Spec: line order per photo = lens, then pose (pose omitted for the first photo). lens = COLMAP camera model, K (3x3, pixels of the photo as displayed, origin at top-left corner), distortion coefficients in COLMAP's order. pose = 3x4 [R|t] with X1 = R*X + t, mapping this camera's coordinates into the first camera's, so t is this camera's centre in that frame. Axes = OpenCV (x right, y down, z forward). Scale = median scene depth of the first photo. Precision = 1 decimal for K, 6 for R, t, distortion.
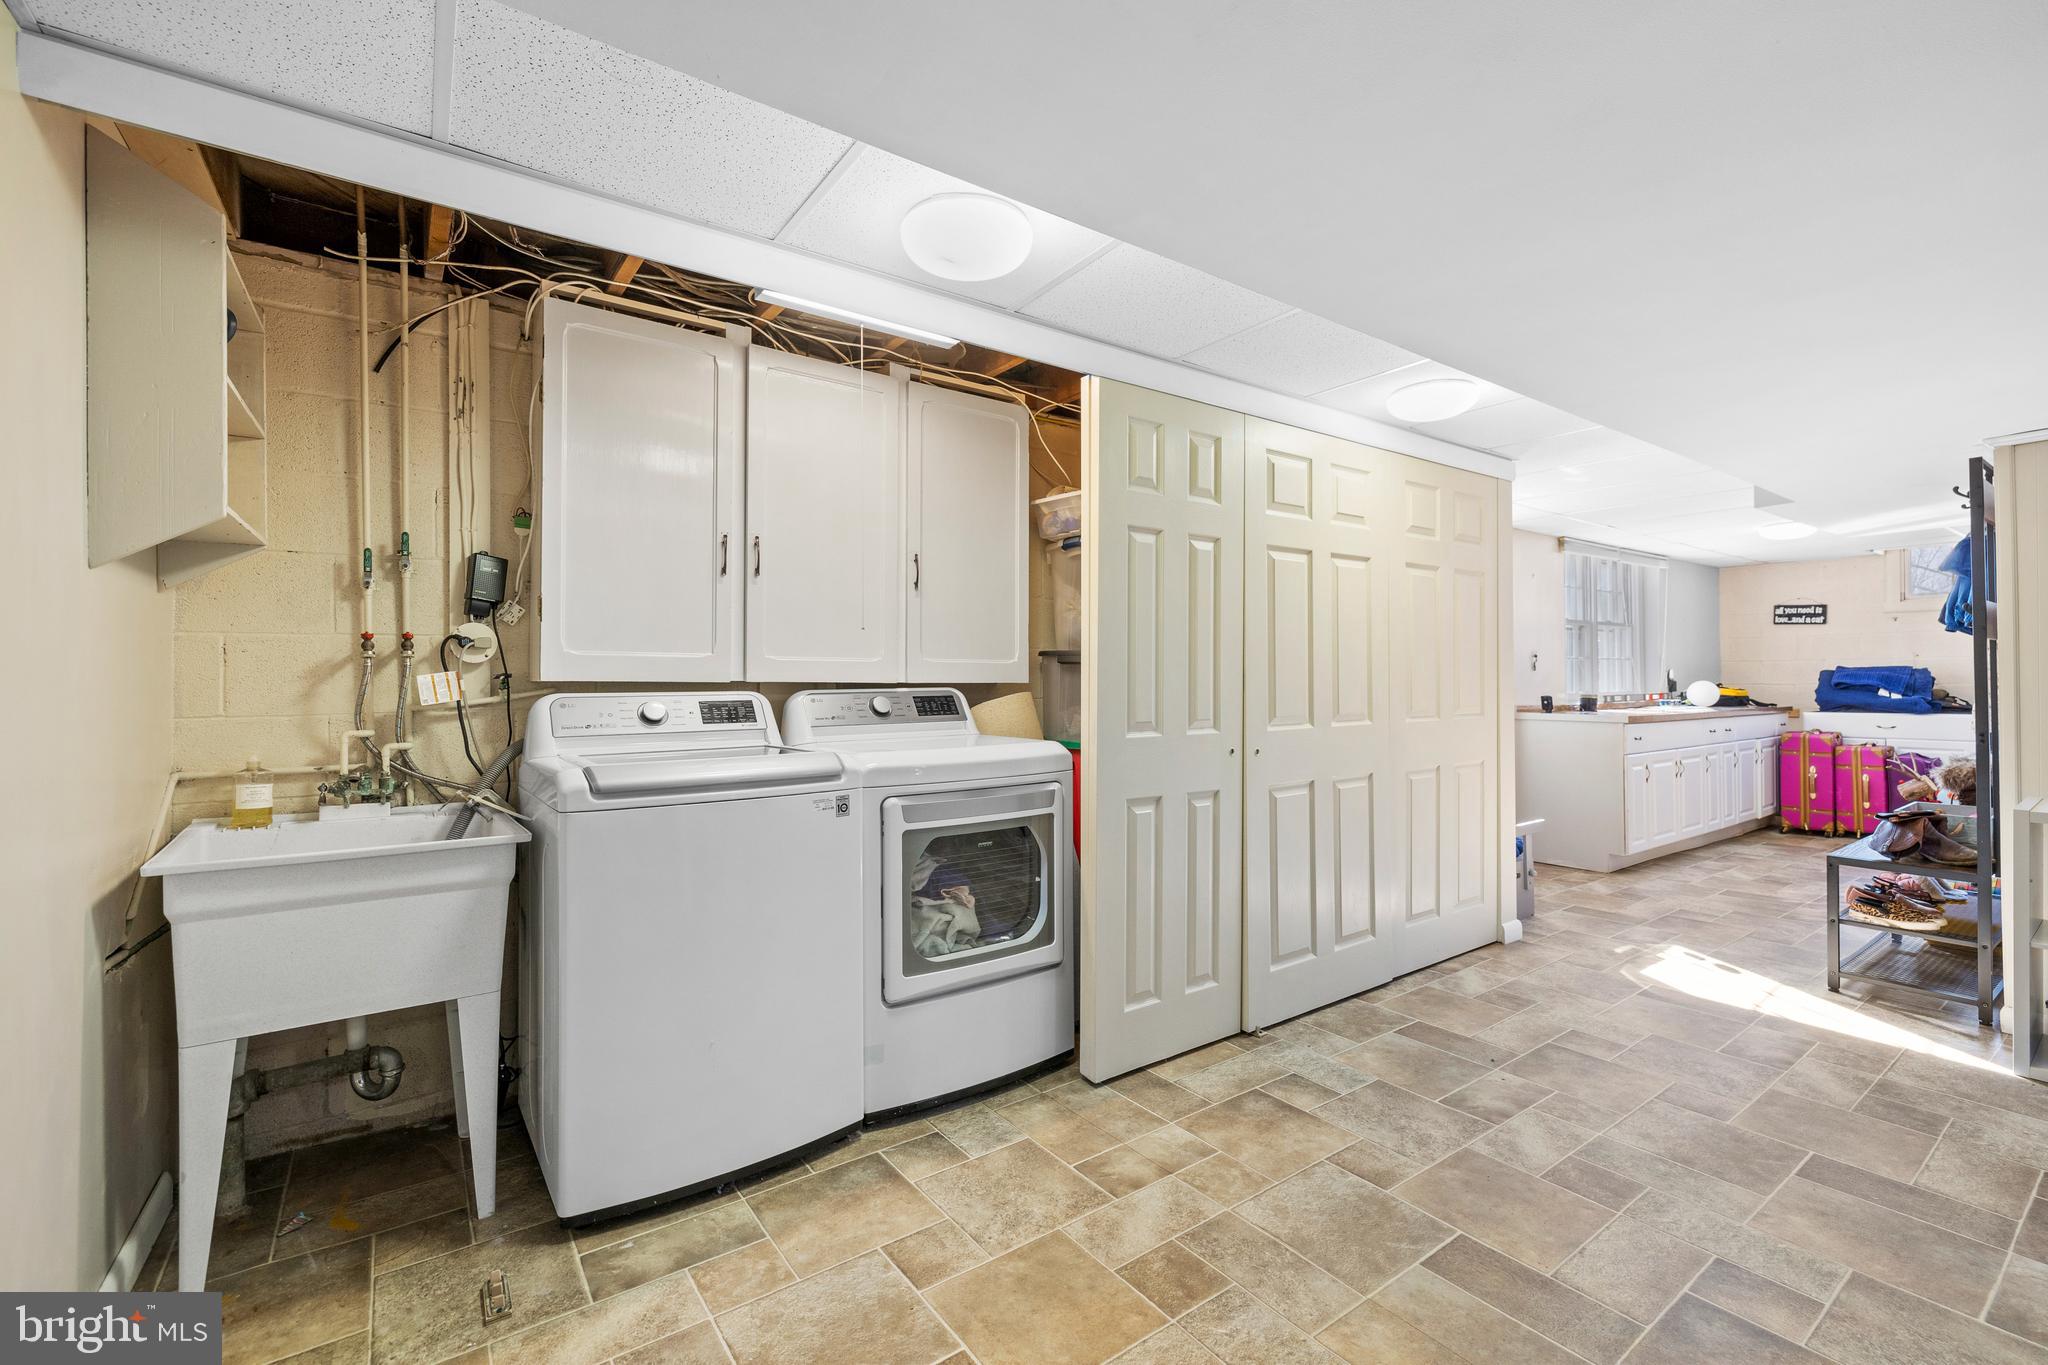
lens RADIAL K [[867.2, 0, 1027.6], [0, 867.2, 684.5], [0, 0, 1]] dist [-0.002425, 0.000132]
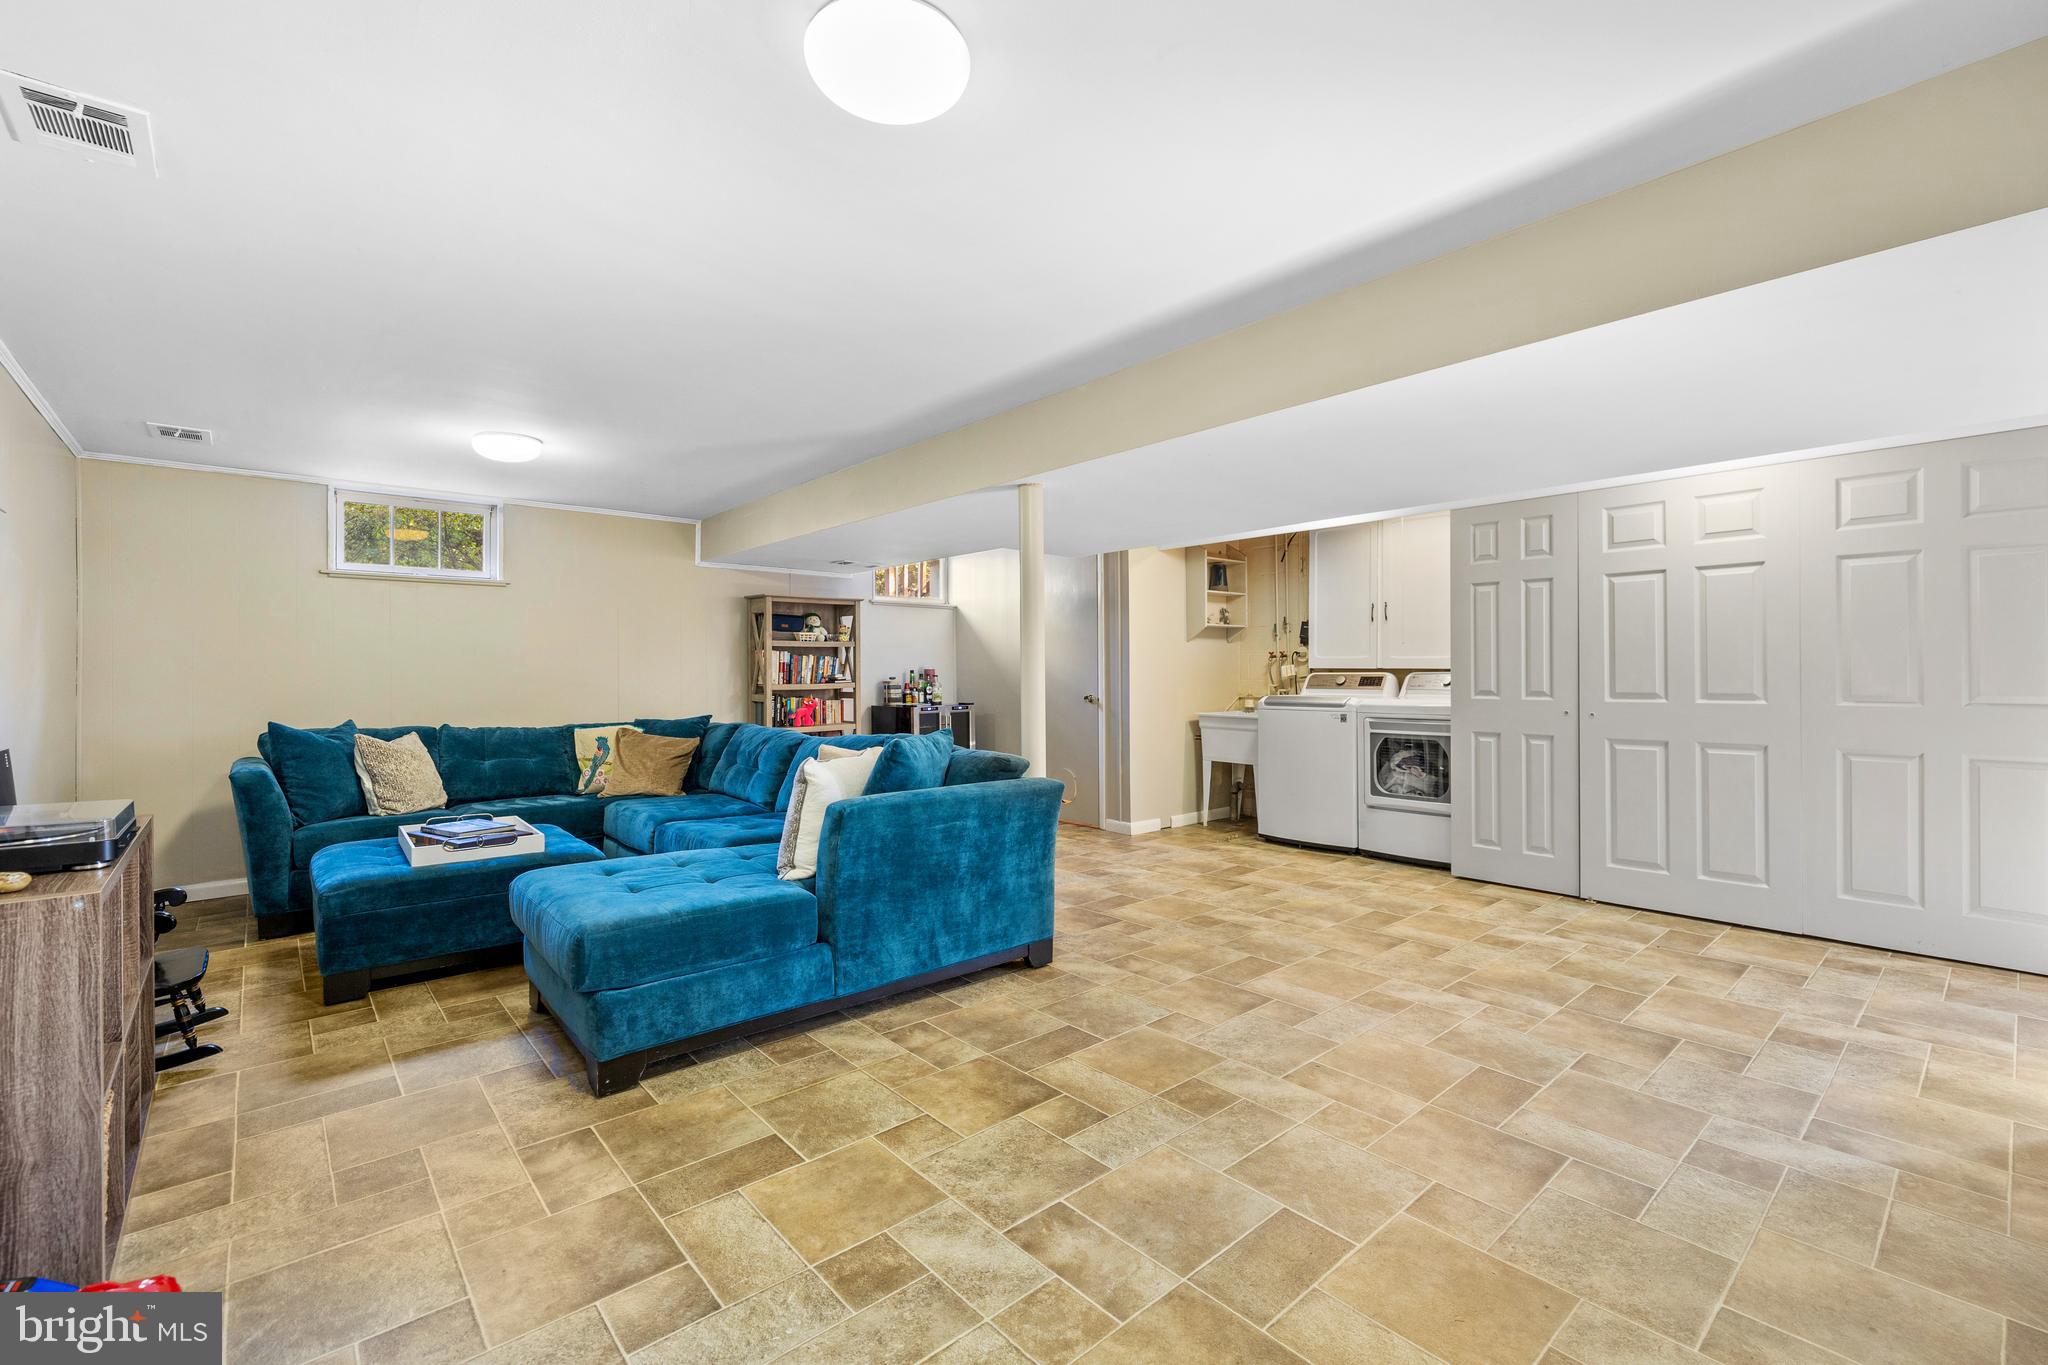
lens RADIAL K [[867.2, 0, 1022.6], [0, 867.2, 674.4], [0, 0, 1]] dist [-0.002425, 0.000132]
pose [[0.105684, 0.007634, -0.994371, 1.901073], [0.002555, 0.999965, 0.007948, -0.006930], [0.994397, -0.003380, 0.105660, -0.157920]]
